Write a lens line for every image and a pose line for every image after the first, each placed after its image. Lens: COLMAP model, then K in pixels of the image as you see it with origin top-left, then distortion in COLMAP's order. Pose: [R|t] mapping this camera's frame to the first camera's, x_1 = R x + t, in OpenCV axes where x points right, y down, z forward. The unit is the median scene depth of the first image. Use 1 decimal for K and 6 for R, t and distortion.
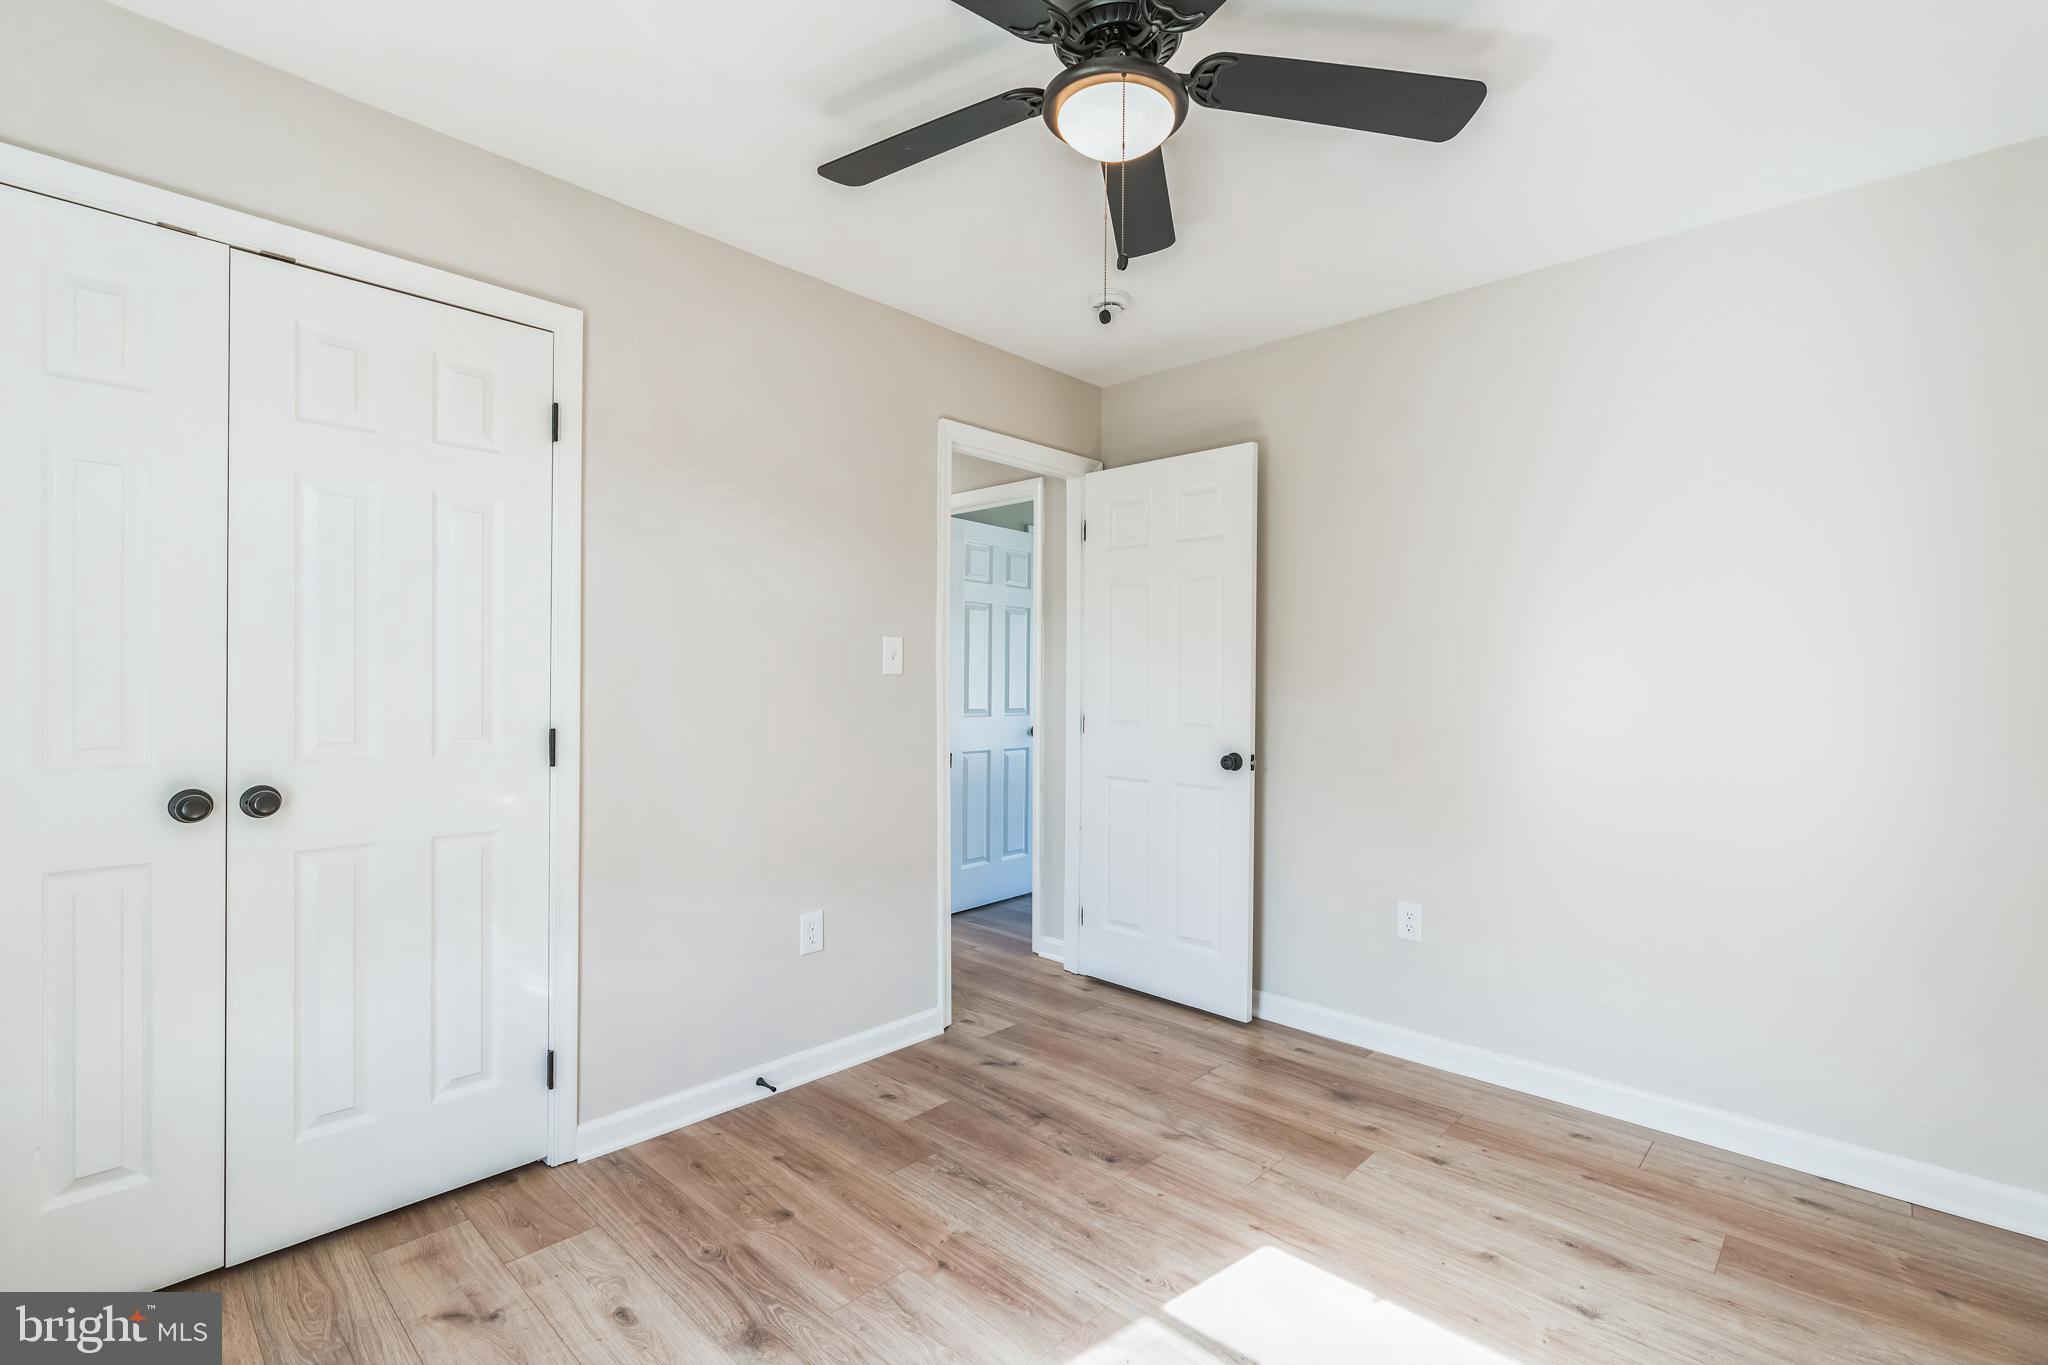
lens RADIAL K [[923.6, 0, 1024.0], [0, 923.6, 682.5], [0, 0, 1]] dist [-0.003916, 0.001020]
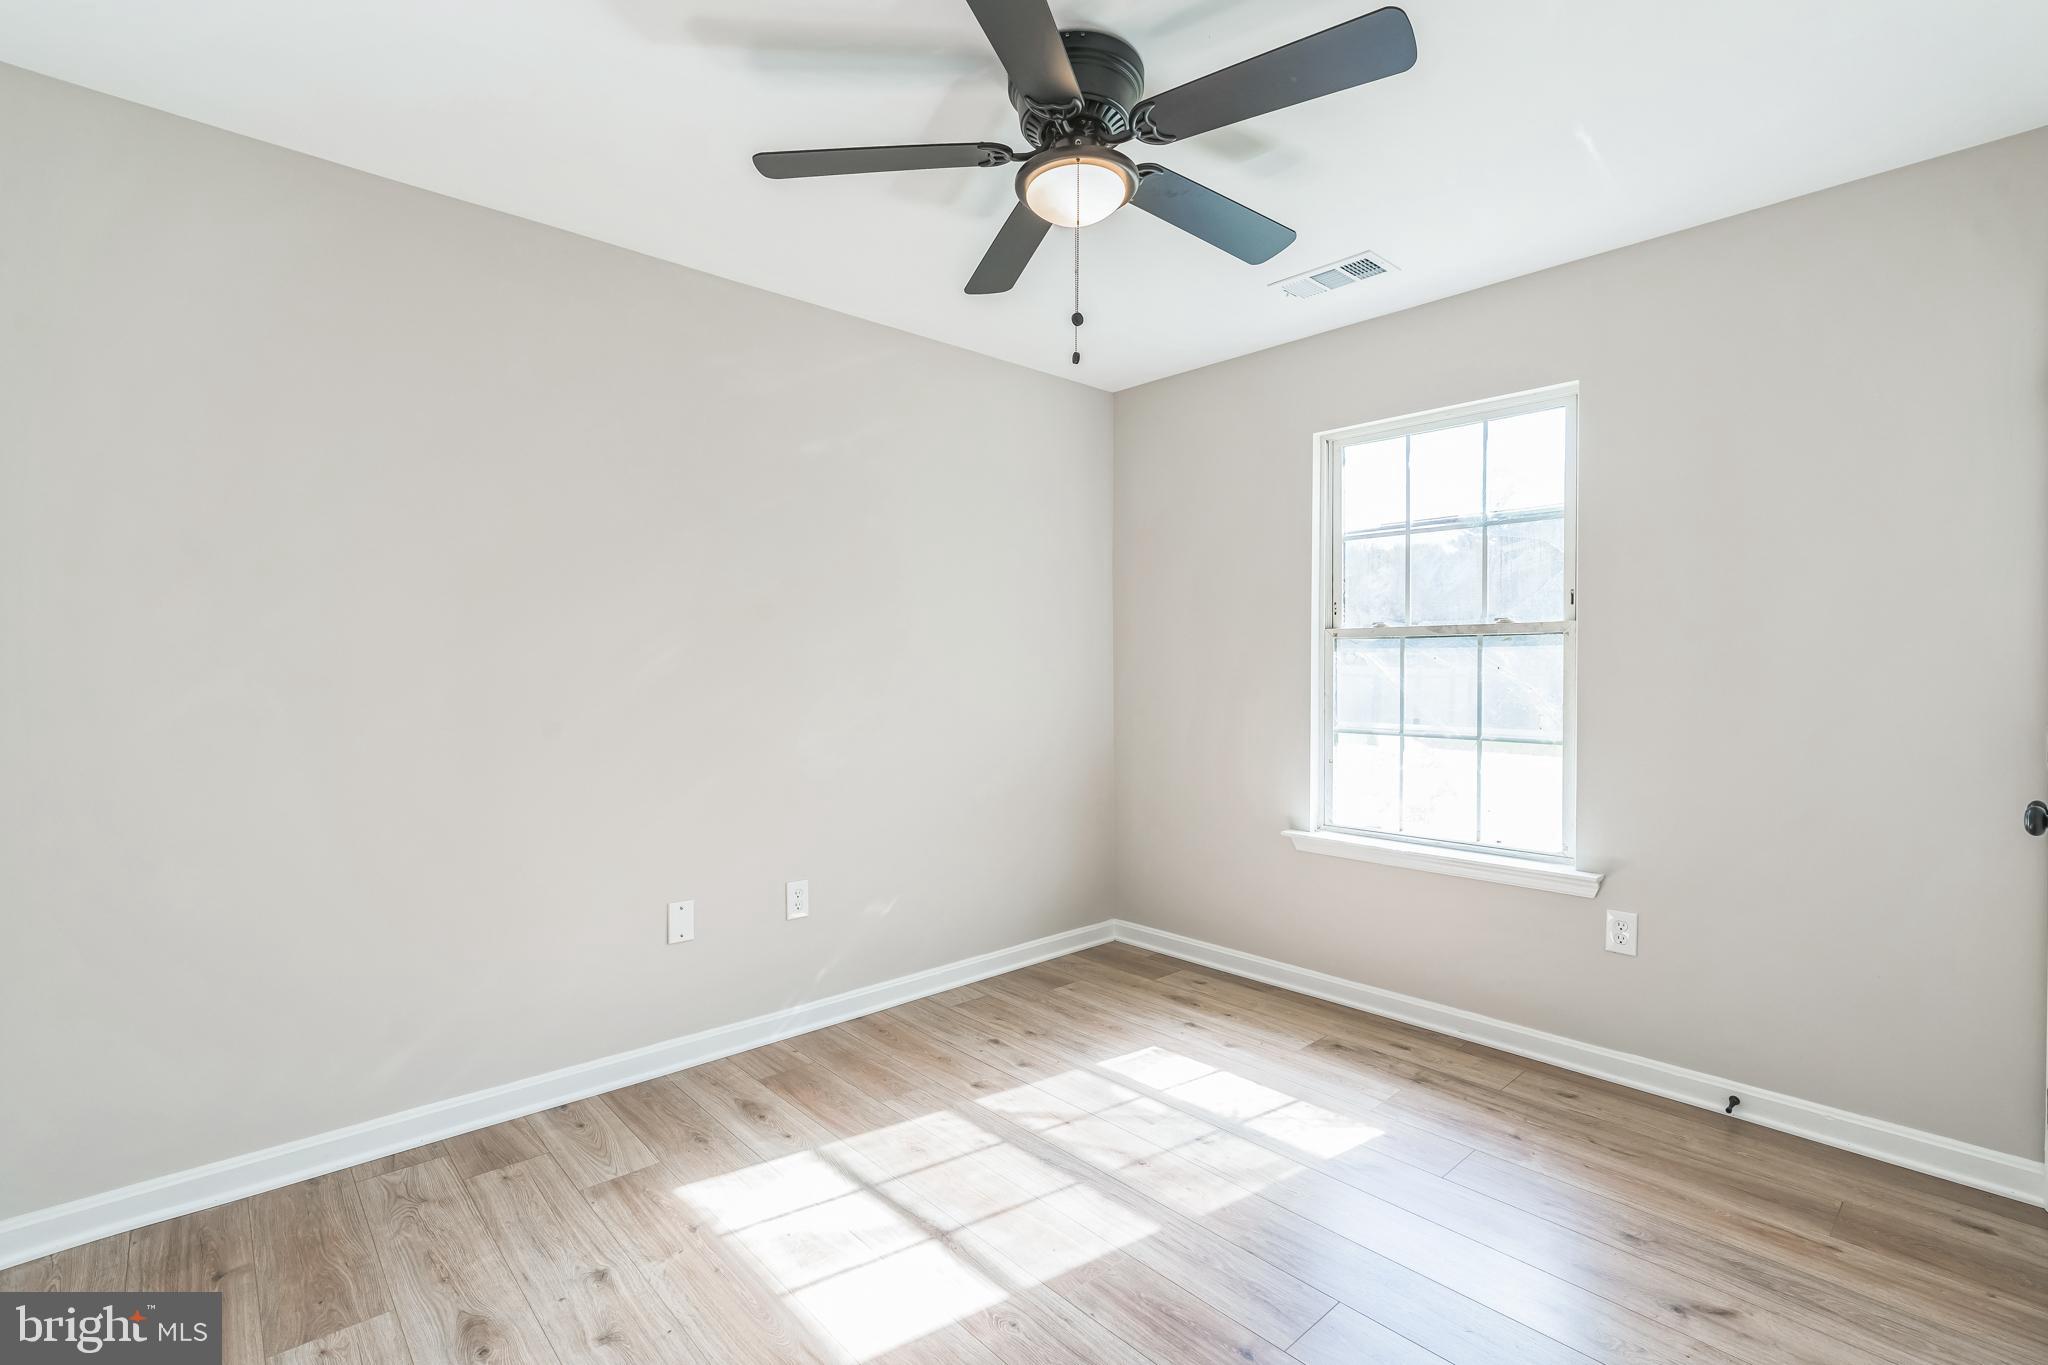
lens RADIAL K [[926.0, 0, 1022.1], [0, 926.0, 675.5], [0, 0, 1]] dist [-0.008623, 0.005564]
pose [[-0.996913, -0.009859, 0.077887, 0.060956], [-0.009304, 0.999929, 0.007480, -0.003296], [-0.077955, 0.006733, -0.996934, 1.917854]]
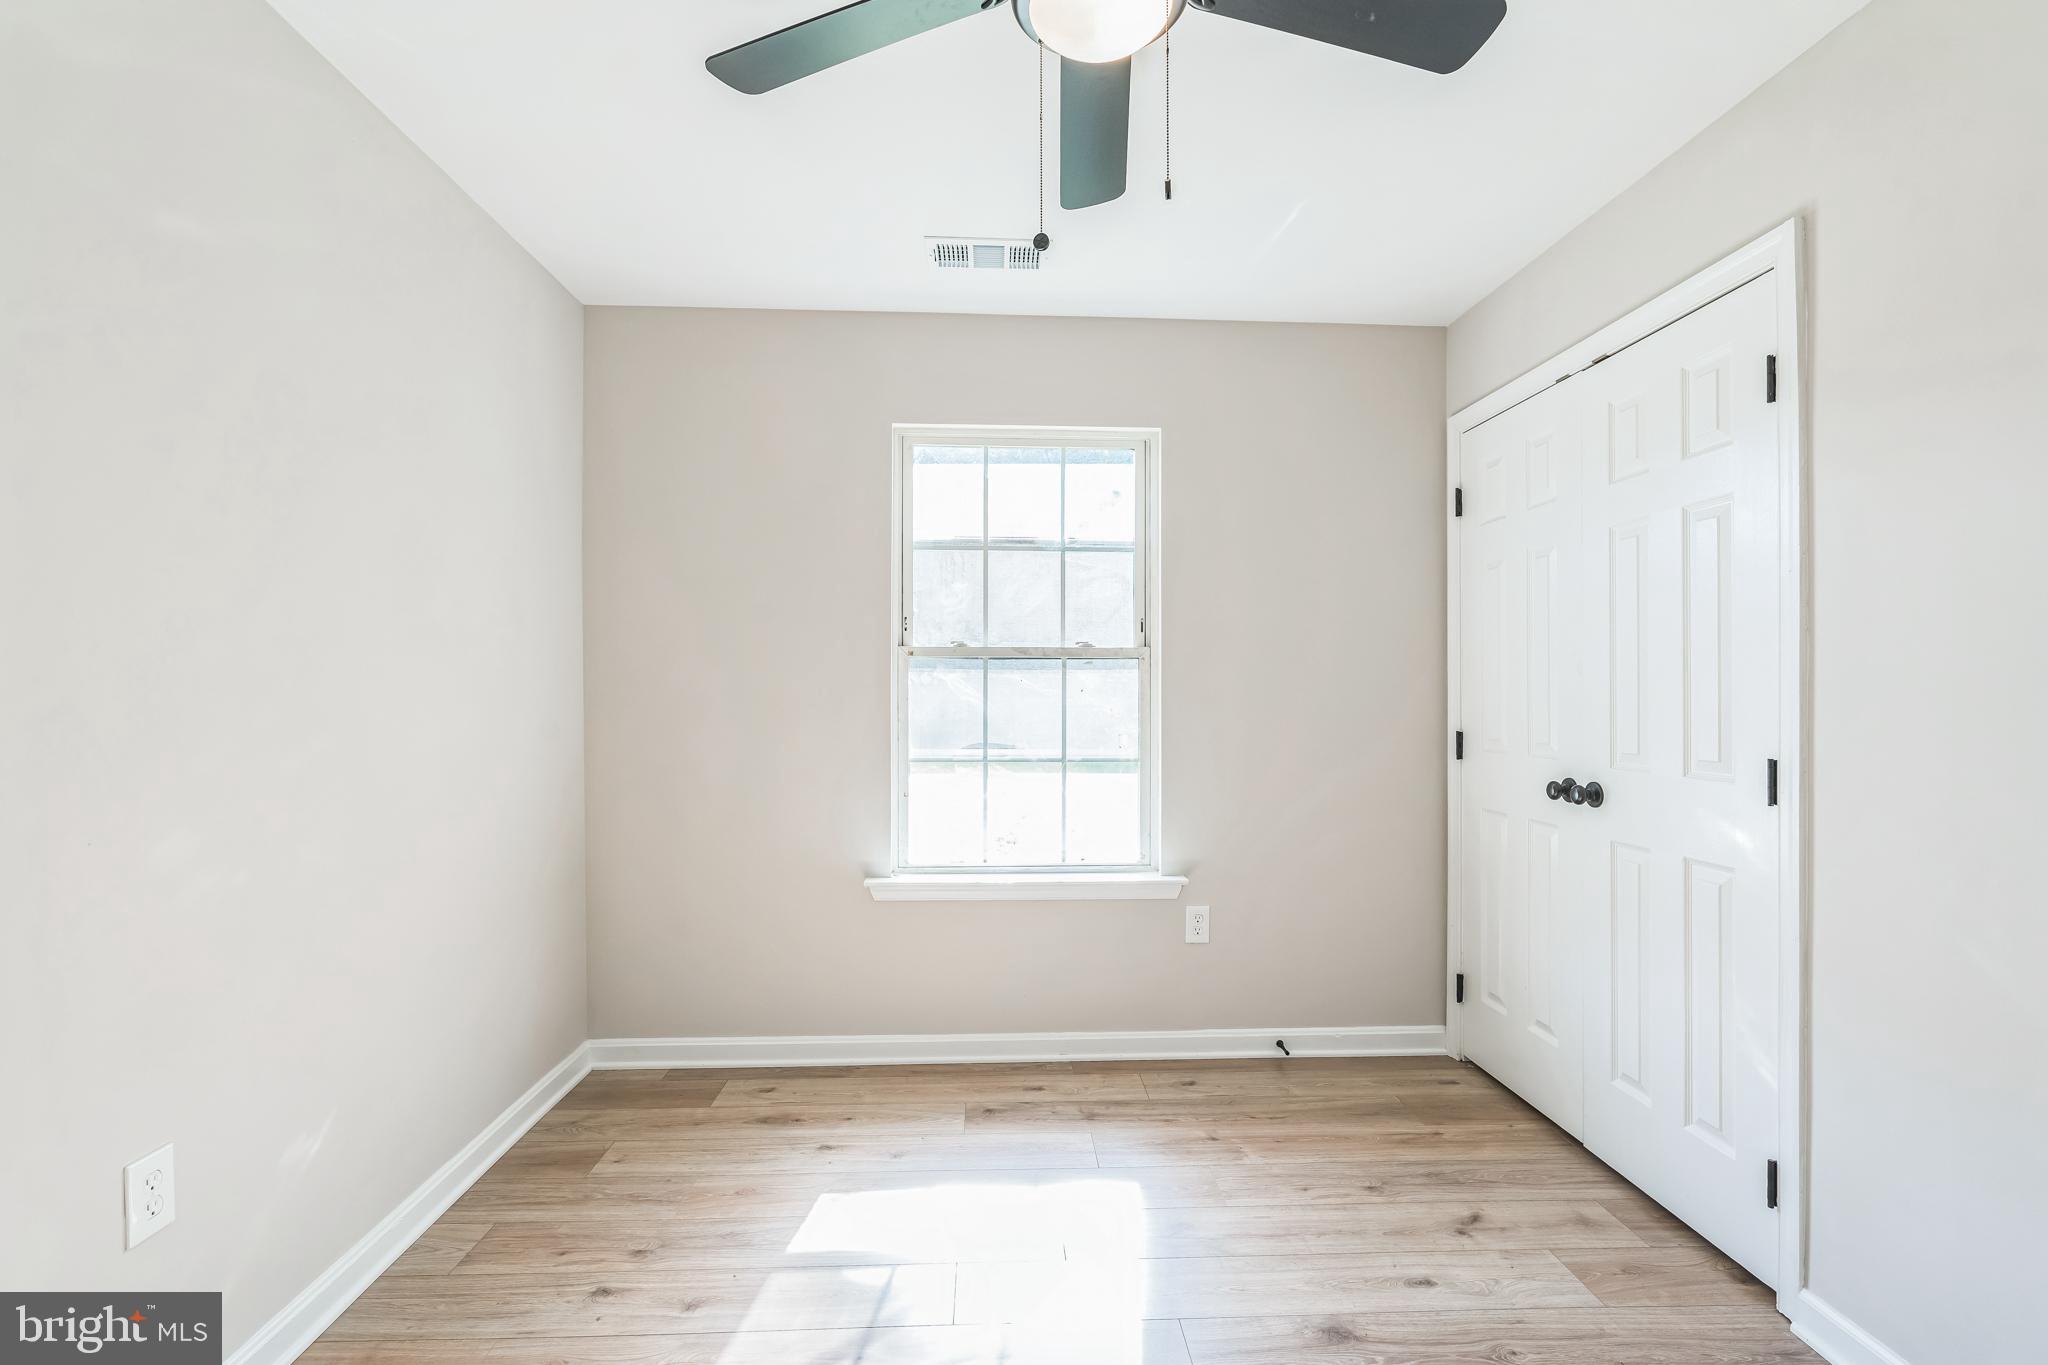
lens RADIAL K [[937.3, 0, 1026.5], [0, 937.3, 698.8], [0, 0, 1]] dist [-0.004921, 0.000270]
pose [[-0.698403, -0.003748, -0.715695, 0.639771], [-0.007212, 0.999972, 0.001801, 0.000143], [0.715668, 0.006420, -0.698411, 1.341978]]
